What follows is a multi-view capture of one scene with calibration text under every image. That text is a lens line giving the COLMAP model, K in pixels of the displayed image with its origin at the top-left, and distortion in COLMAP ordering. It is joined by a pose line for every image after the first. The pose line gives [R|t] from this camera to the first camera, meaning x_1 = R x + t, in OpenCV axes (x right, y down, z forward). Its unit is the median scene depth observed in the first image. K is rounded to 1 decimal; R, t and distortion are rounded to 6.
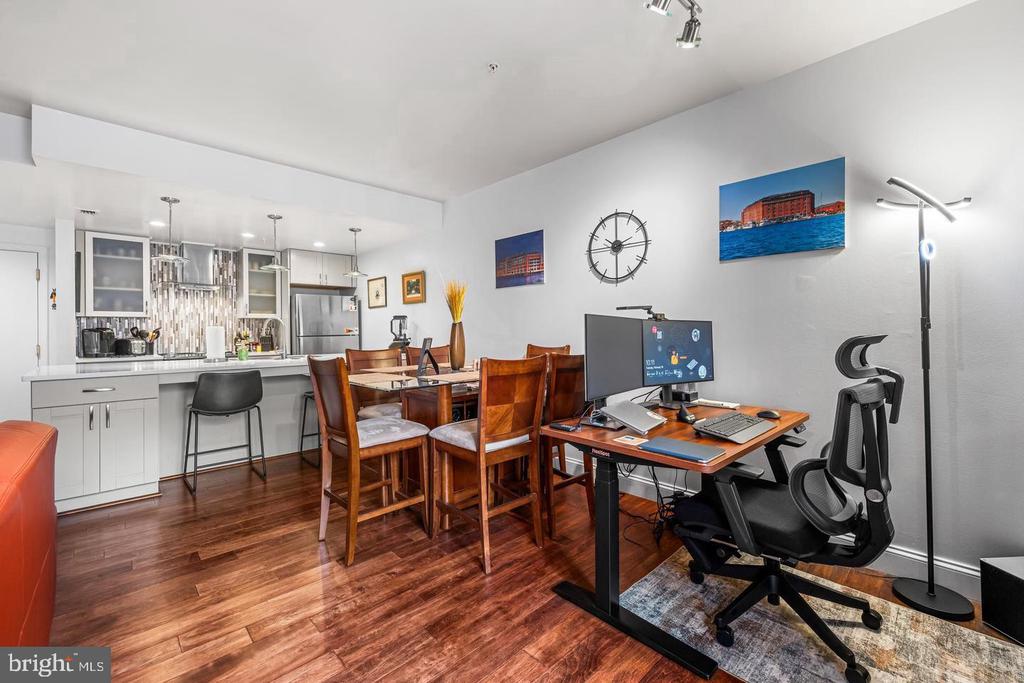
lens RADIAL K [[431.6, 0, 509.7], [0, 431.6, 334.3], [0, 0, 1]] dist [0.002569, -0.000483]
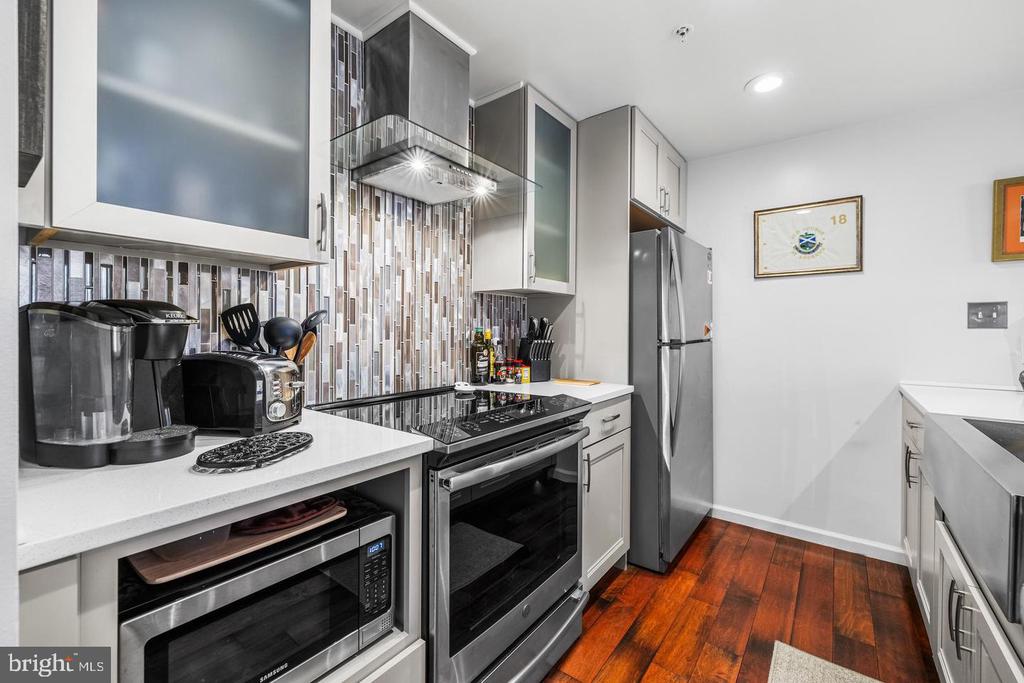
lens RADIAL K [[431.6, 0, 505.8], [0, 431.6, 331.5], [0, 0, 1]] dist [0.002569, -0.000483]
pose [[0.988340, 0.012570, 0.151743, -0.776386], [-0.011889, 0.999915, -0.005397, -0.002304], [-0.151798, 0.003530, 0.988405, 0.754071]]
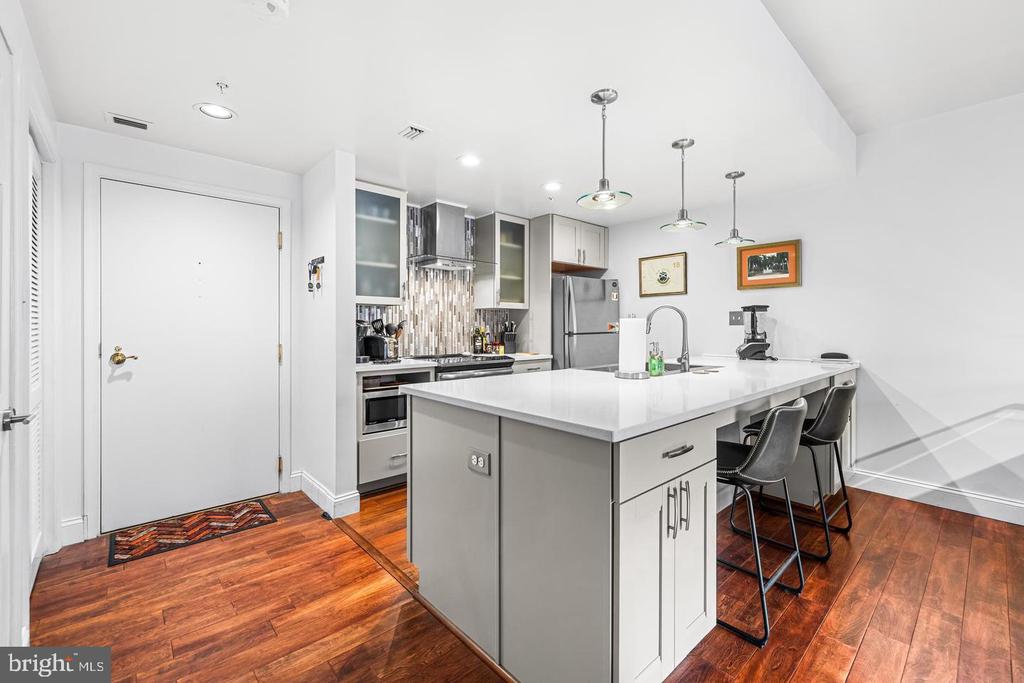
lens RADIAL K [[431.6, 0, 507.8], [0, 431.6, 328.9], [0, 0, 1]] dist [0.002569, -0.000483]
pose [[0.999550, 0.007301, -0.029101, -0.651143], [-0.007430, 0.999963, -0.004334, 0.000359], [0.029068, 0.004548, 0.999567, 0.307483]]
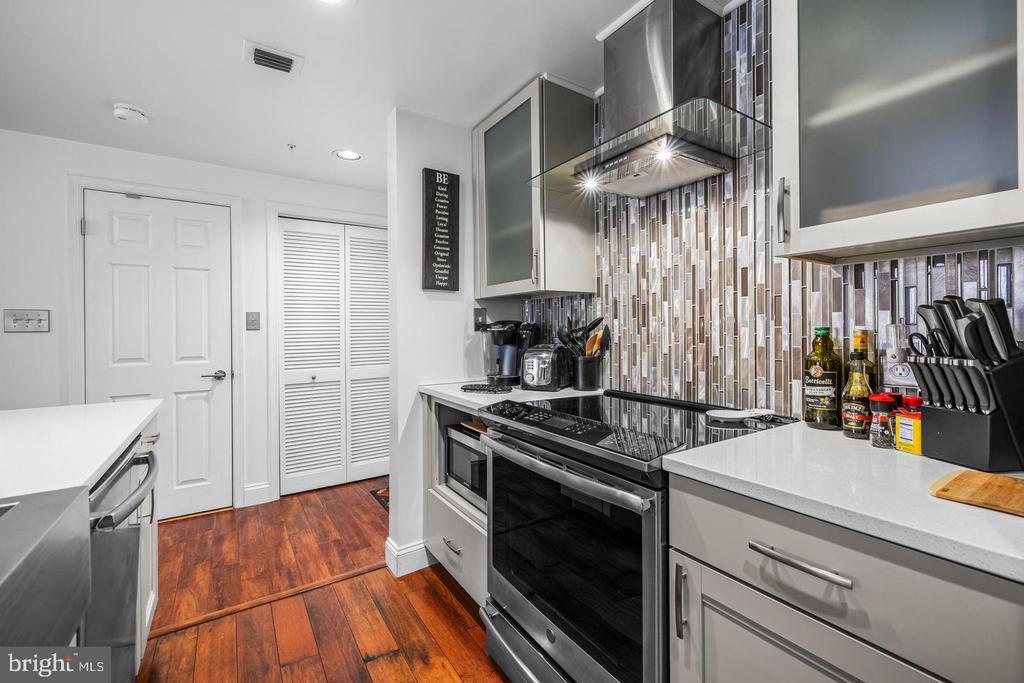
lens RADIAL K [[431.6, 0, 511.6], [0, 431.6, 330.4], [0, 0, 1]] dist [0.002569, -0.000483]
pose [[-0.176981, 0.008329, -0.984179, -0.466365], [-0.004317, 0.999948, 0.009238, -0.008338], [0.984205, 0.005884, -0.176936, 1.046144]]
